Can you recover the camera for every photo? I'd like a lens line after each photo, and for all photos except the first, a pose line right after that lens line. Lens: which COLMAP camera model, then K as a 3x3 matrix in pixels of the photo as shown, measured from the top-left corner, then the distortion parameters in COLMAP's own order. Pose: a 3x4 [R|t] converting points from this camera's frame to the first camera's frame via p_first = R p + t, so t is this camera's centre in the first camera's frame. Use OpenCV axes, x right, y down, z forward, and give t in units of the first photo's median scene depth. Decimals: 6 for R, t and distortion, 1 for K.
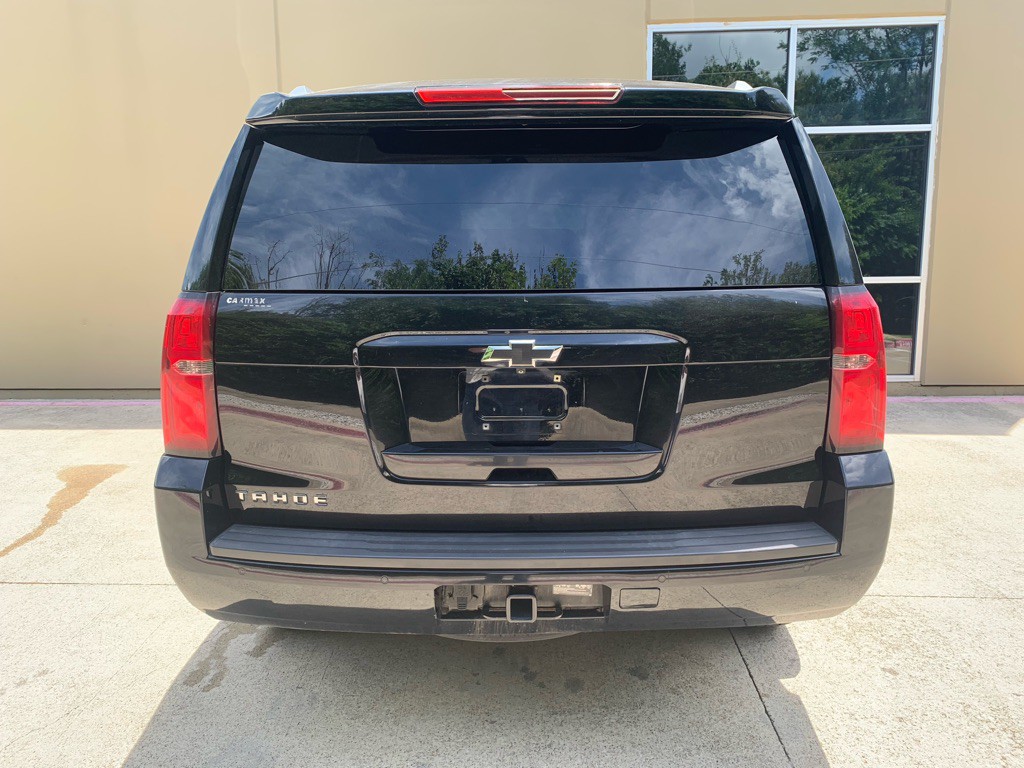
lens RADIAL K [[801.4, 0, 510.6], [0, 801.4, 386.6], [0, 0, 1]] dist [0.017771, -0.017200]
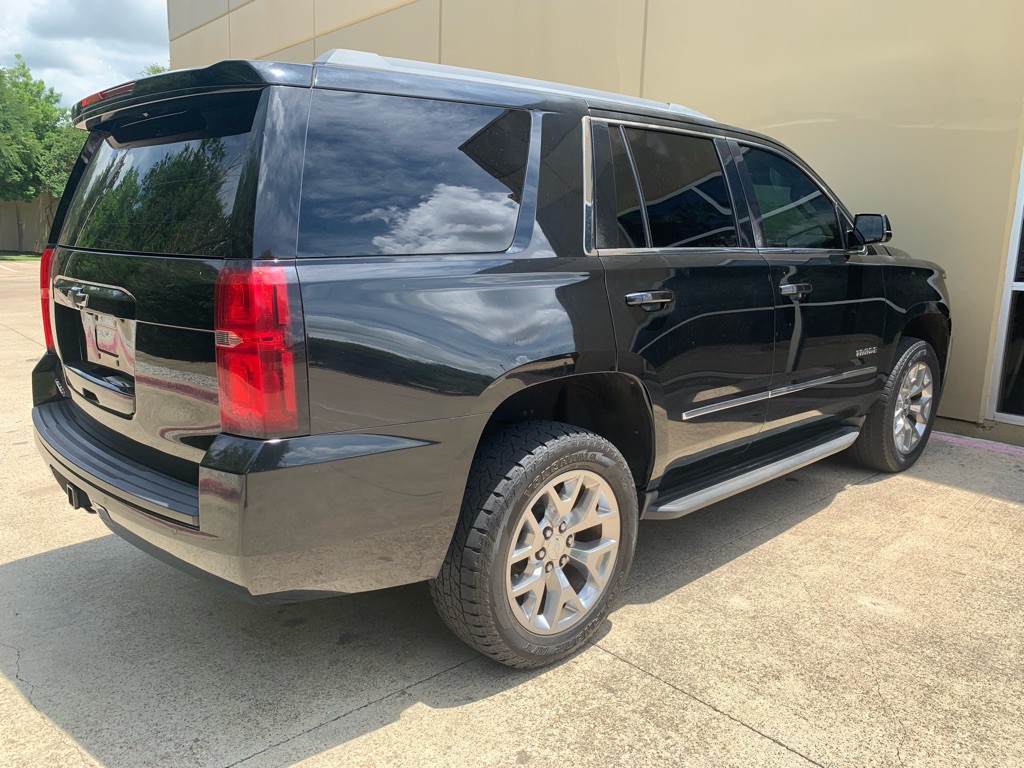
lens RADIAL K [[801.4, 0, 506.4], [0, 801.4, 384.0], [0, 0, 1]] dist [0.017771, -0.017200]
pose [[0.688913, 0.158941, -0.707203, 0.989323], [-0.147508, 0.985988, 0.077904, -0.075558], [0.709676, 0.050649, 0.702705, 0.413655]]
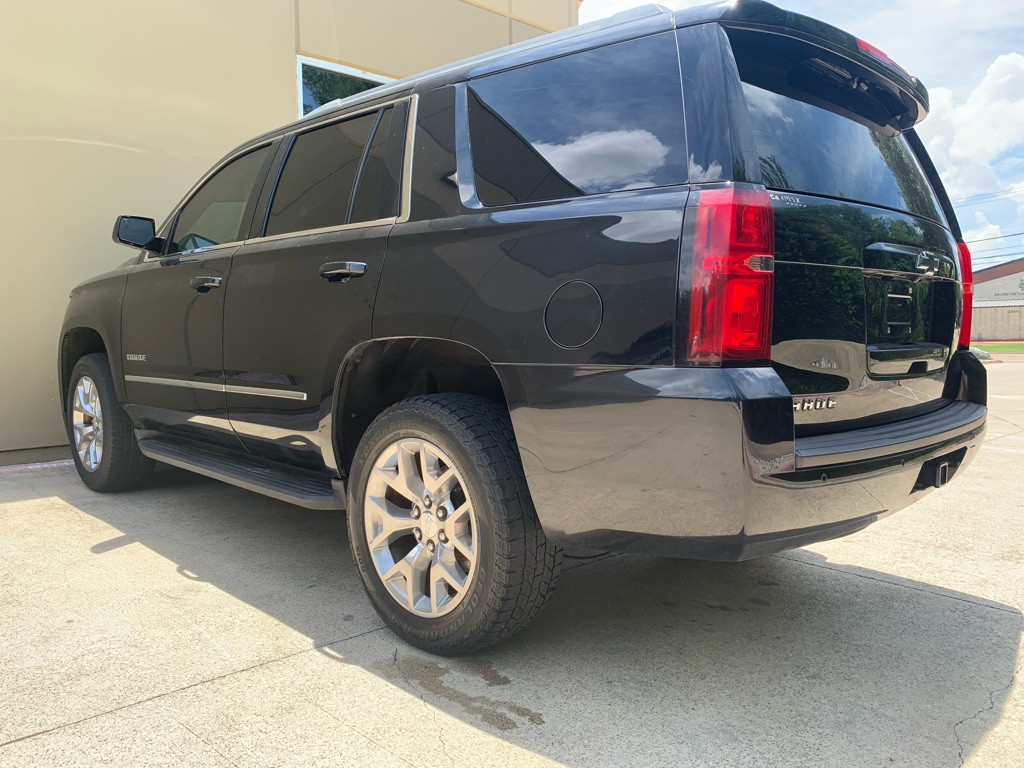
lens RADIAL K [[801.4, 0, 506.6], [0, 801.4, 382.5], [0, 0, 1]] dist [0.017771, -0.017200]
pose [[0.685920, -0.041198, 0.726510, -0.935949], [0.120071, 0.991118, -0.057160, 0.093168], [-0.717703, 0.126440, 0.684774, 0.448424]]
